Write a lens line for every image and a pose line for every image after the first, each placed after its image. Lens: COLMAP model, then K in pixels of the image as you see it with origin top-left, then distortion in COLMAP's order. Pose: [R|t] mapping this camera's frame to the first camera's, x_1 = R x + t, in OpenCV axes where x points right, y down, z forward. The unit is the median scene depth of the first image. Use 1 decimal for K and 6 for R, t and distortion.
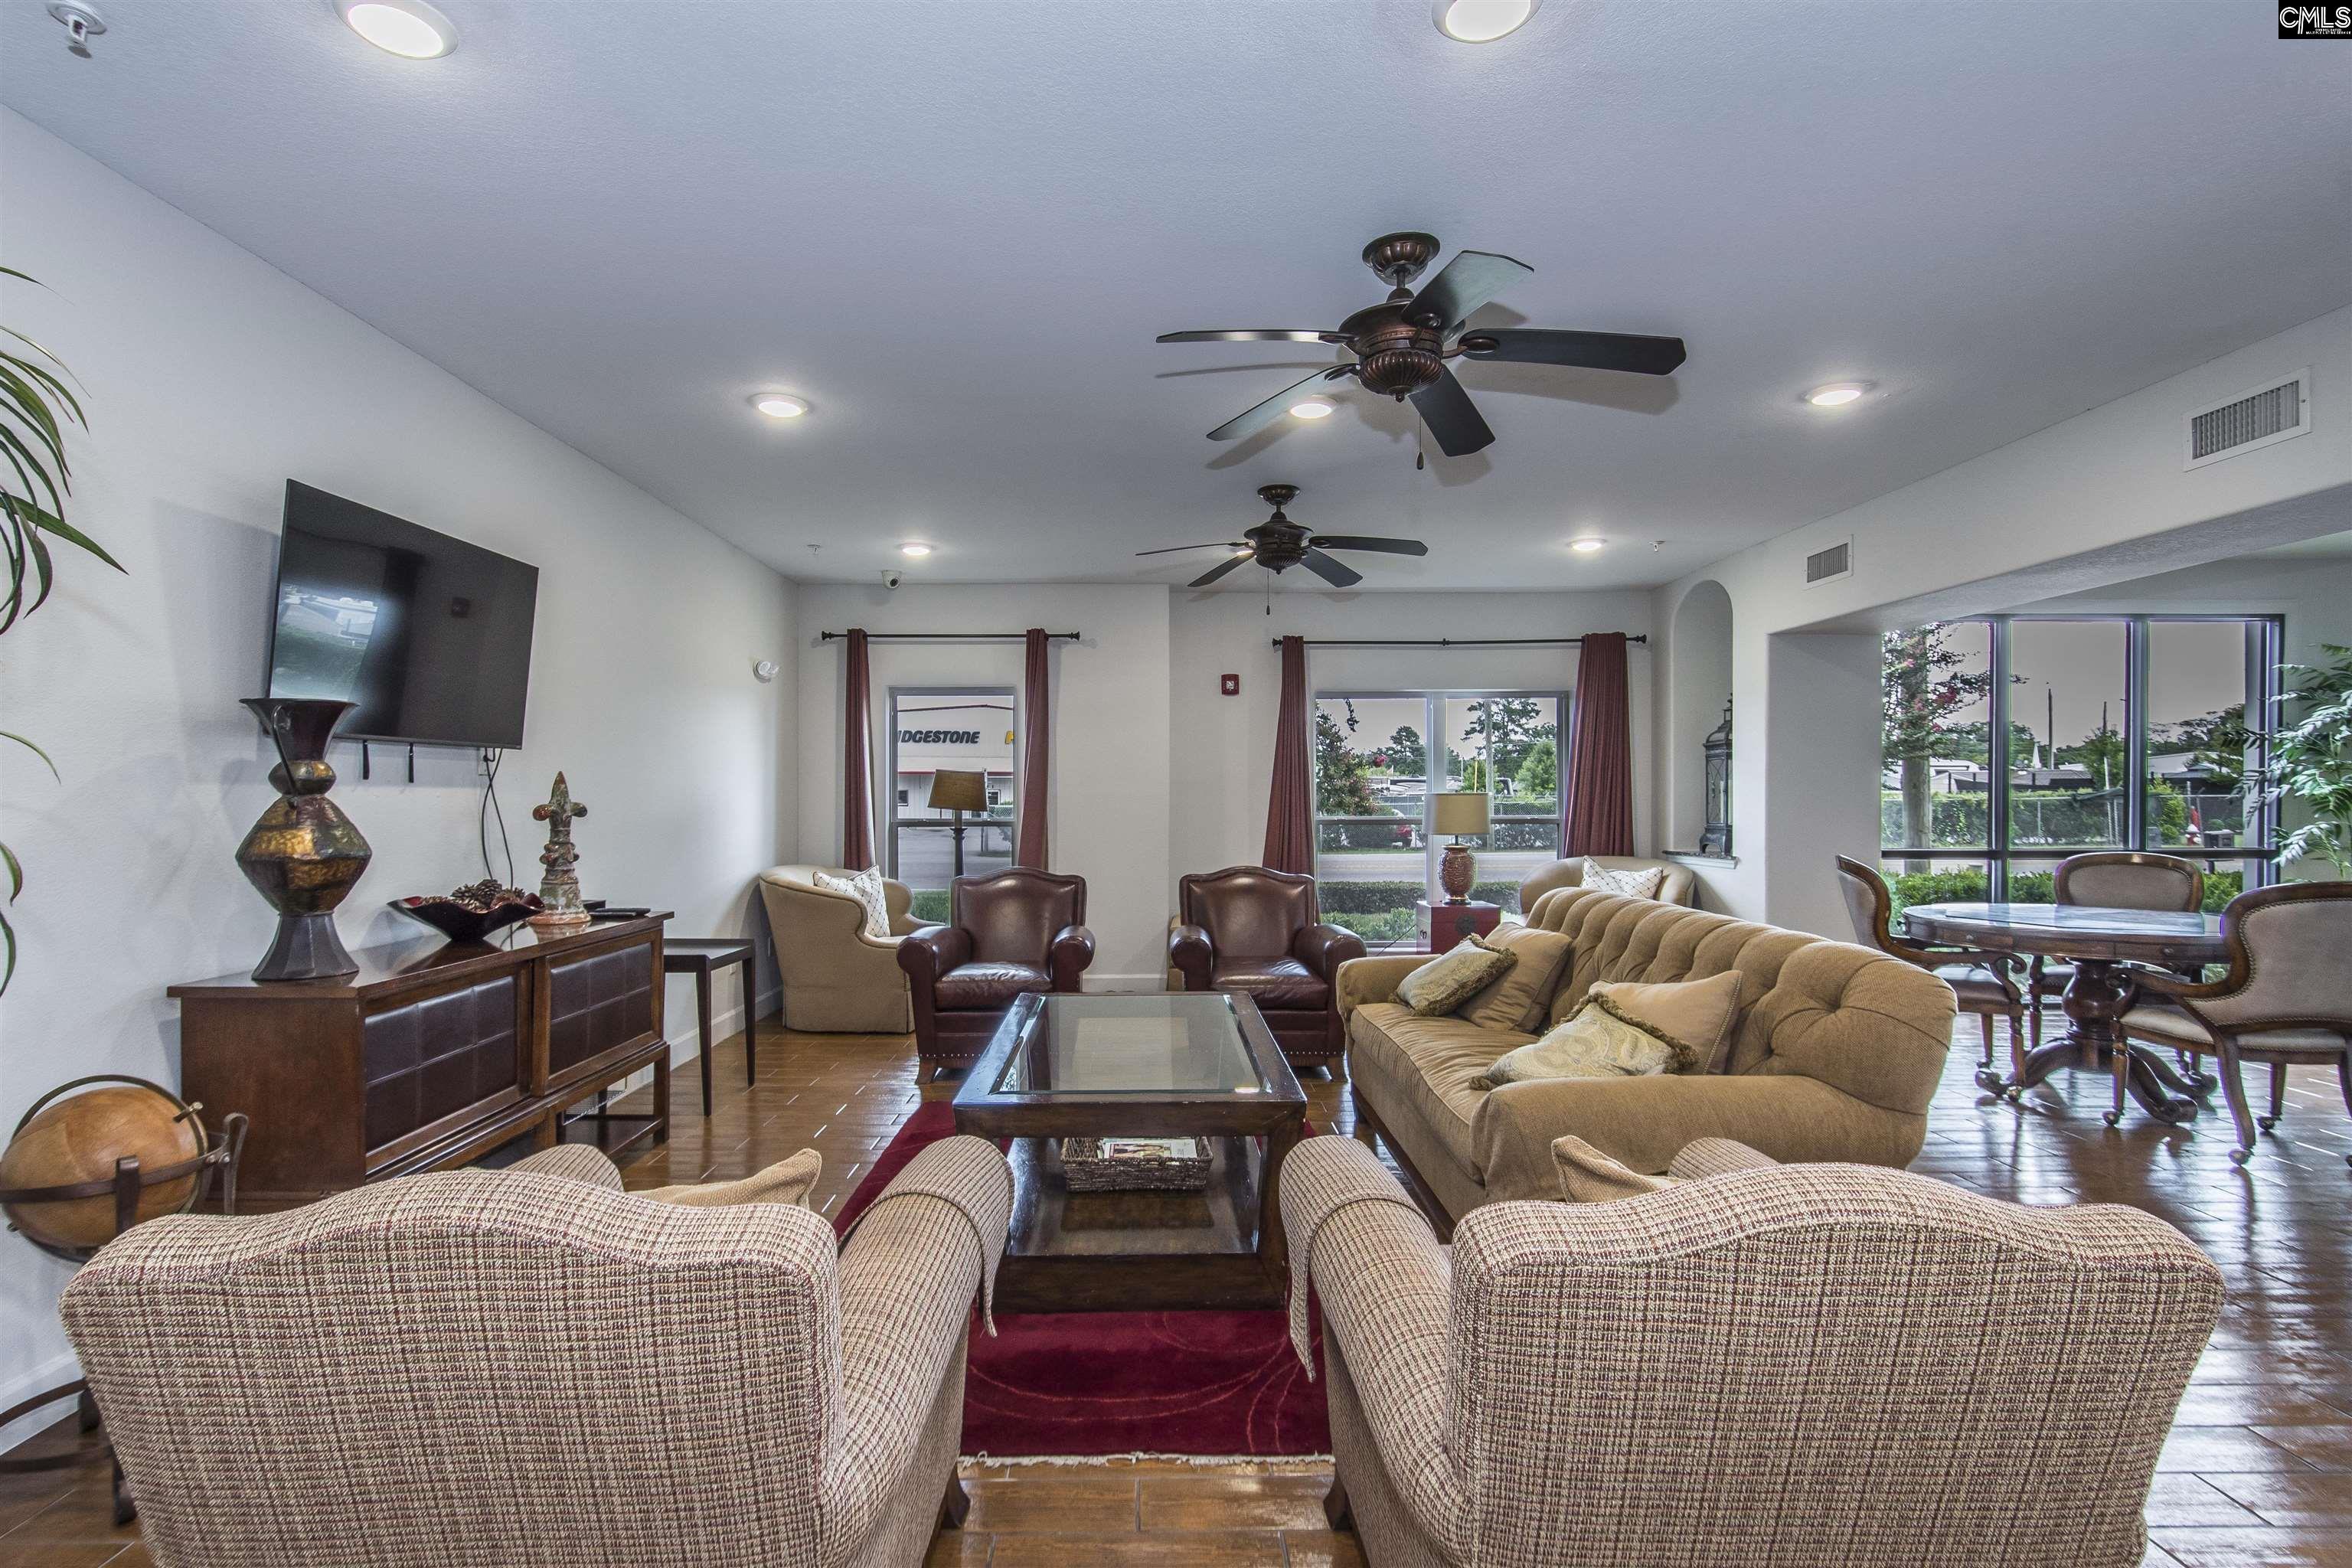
lens RADIAL K [[1102.5, 0, 1148.9], [0, 1102.5, 802.8], [0, 0, 1]] dist [0.000760, 0.000067]
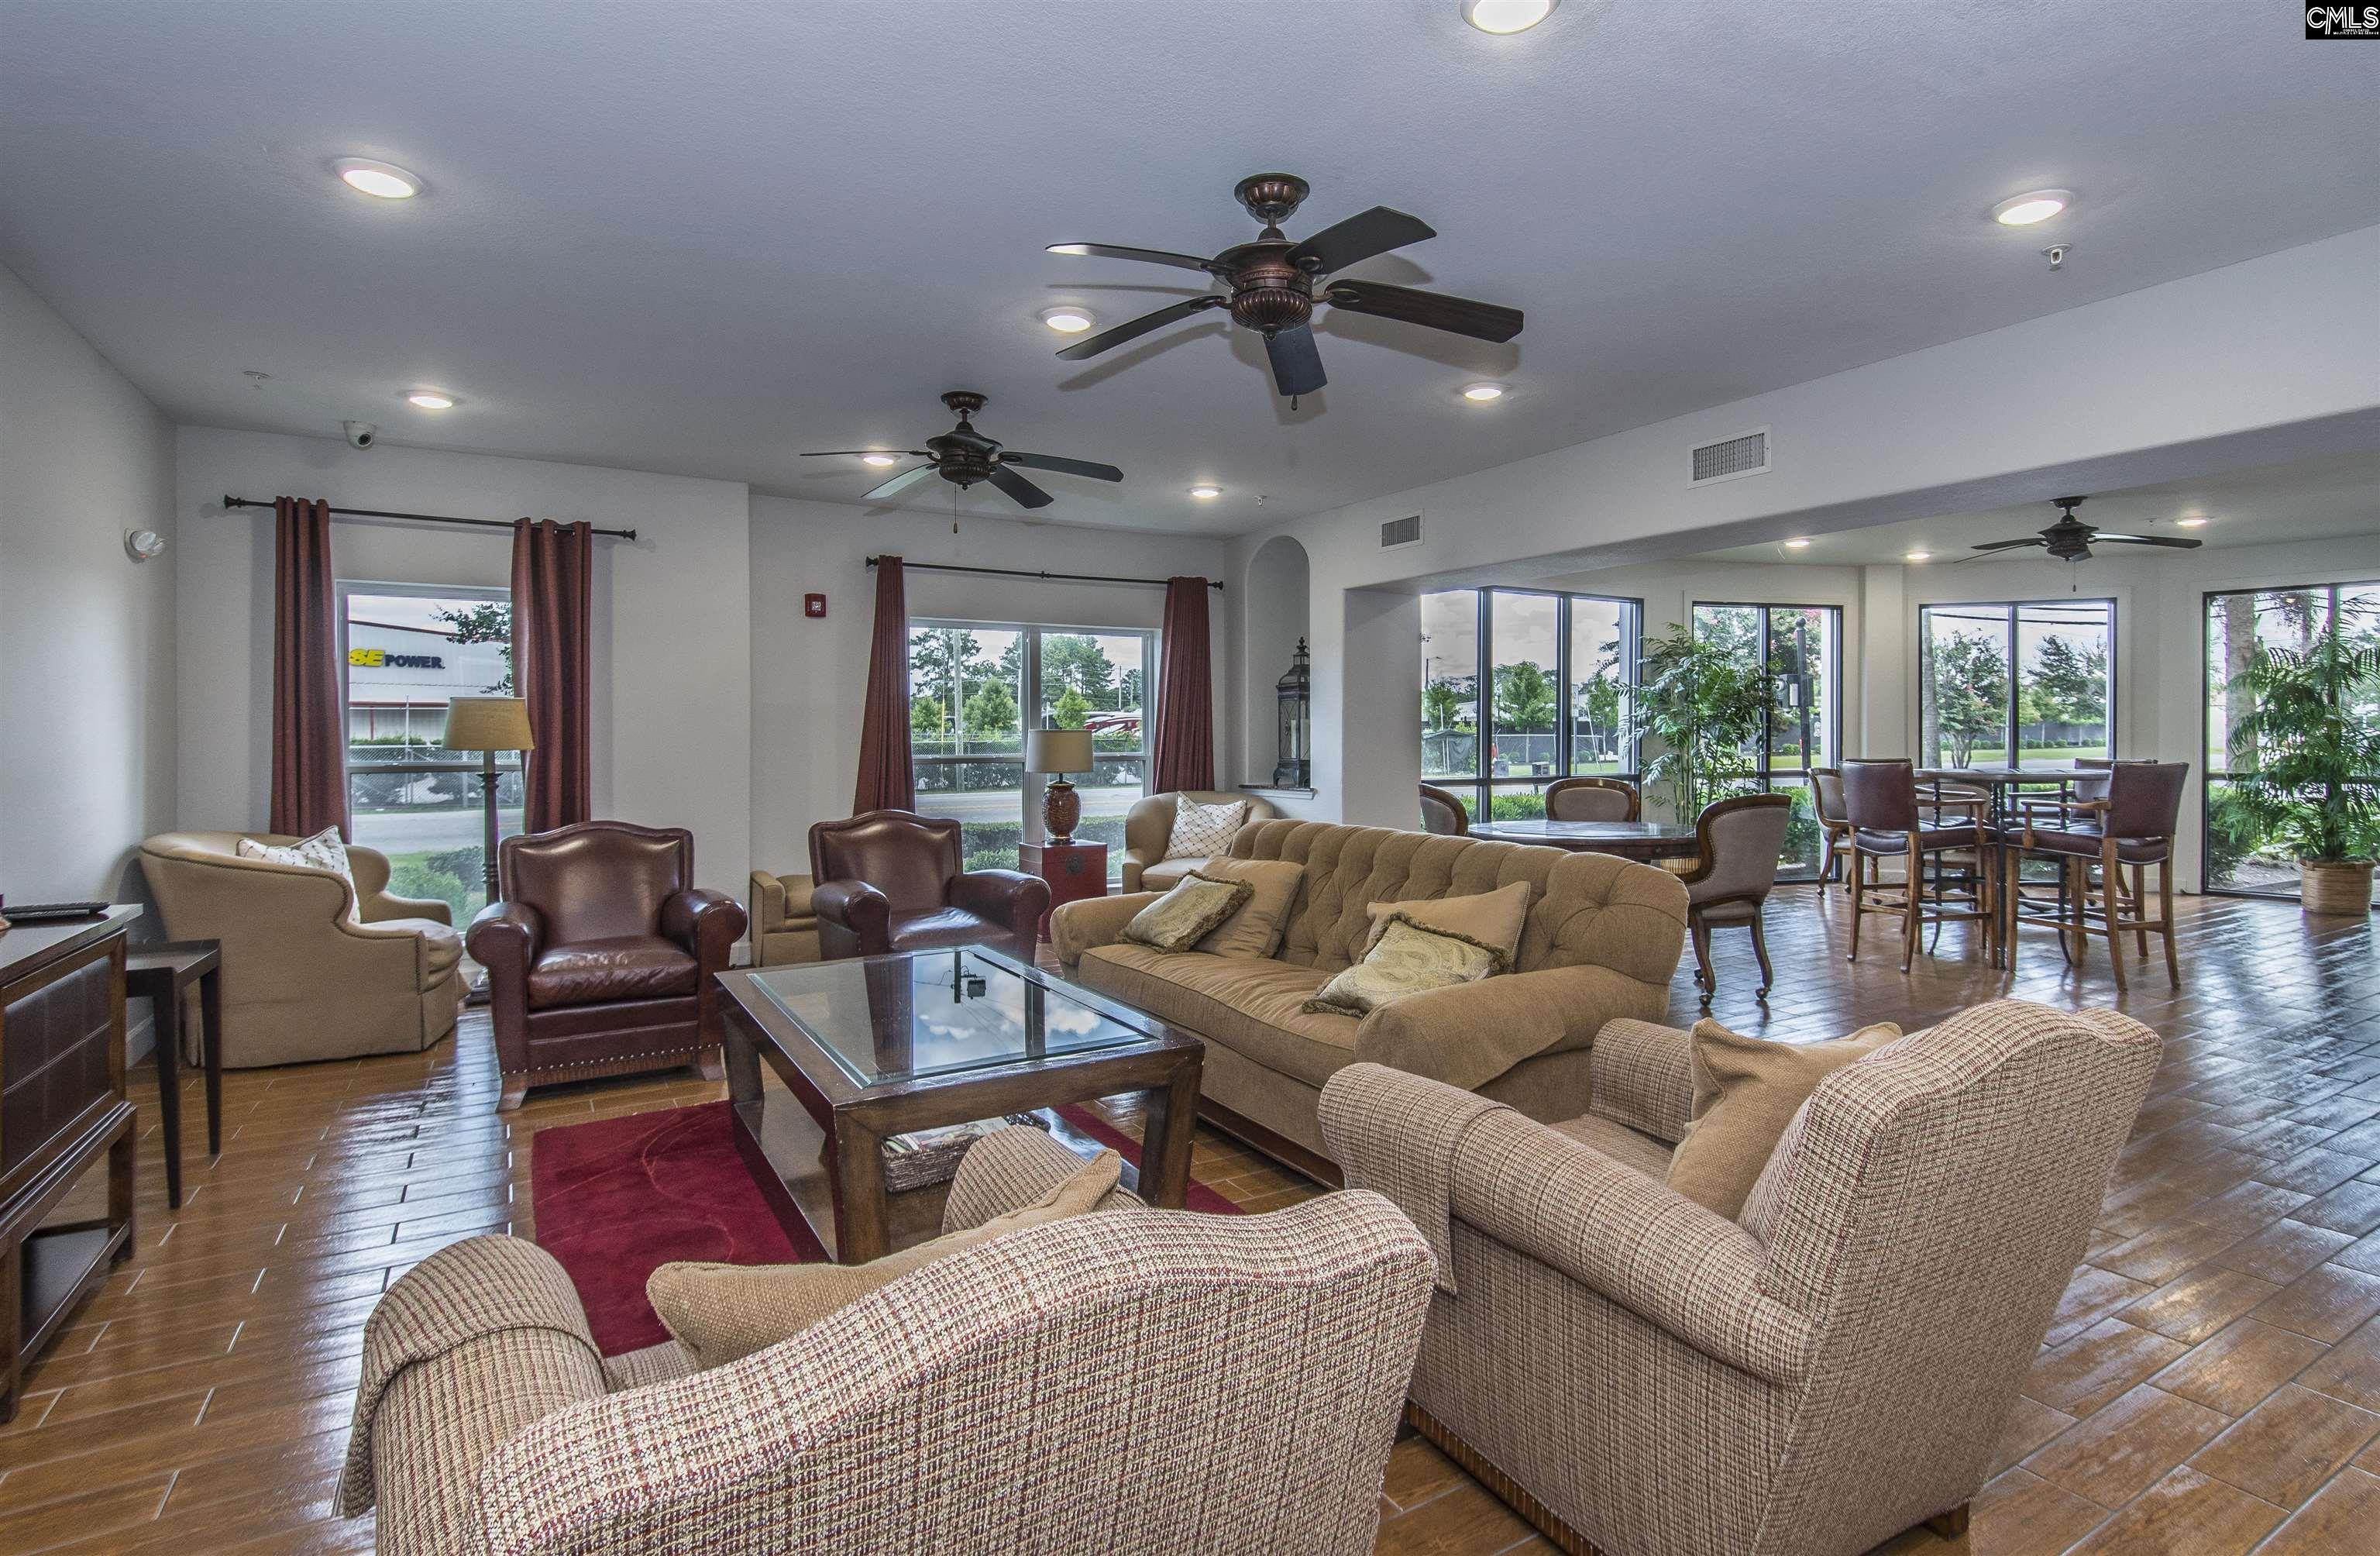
lens RADIAL K [[1174.0, 0, 1199.3], [0, 1174.0, 742.5], [0, 0, 1]] dist [0.000700, 0.000283]
pose [[0.856104, -0.001853, 0.516800, -0.183421], [0.001834, 0.999998, 0.000547, 0.002093], [-0.516800, 0.000479, 0.856106, 0.053765]]
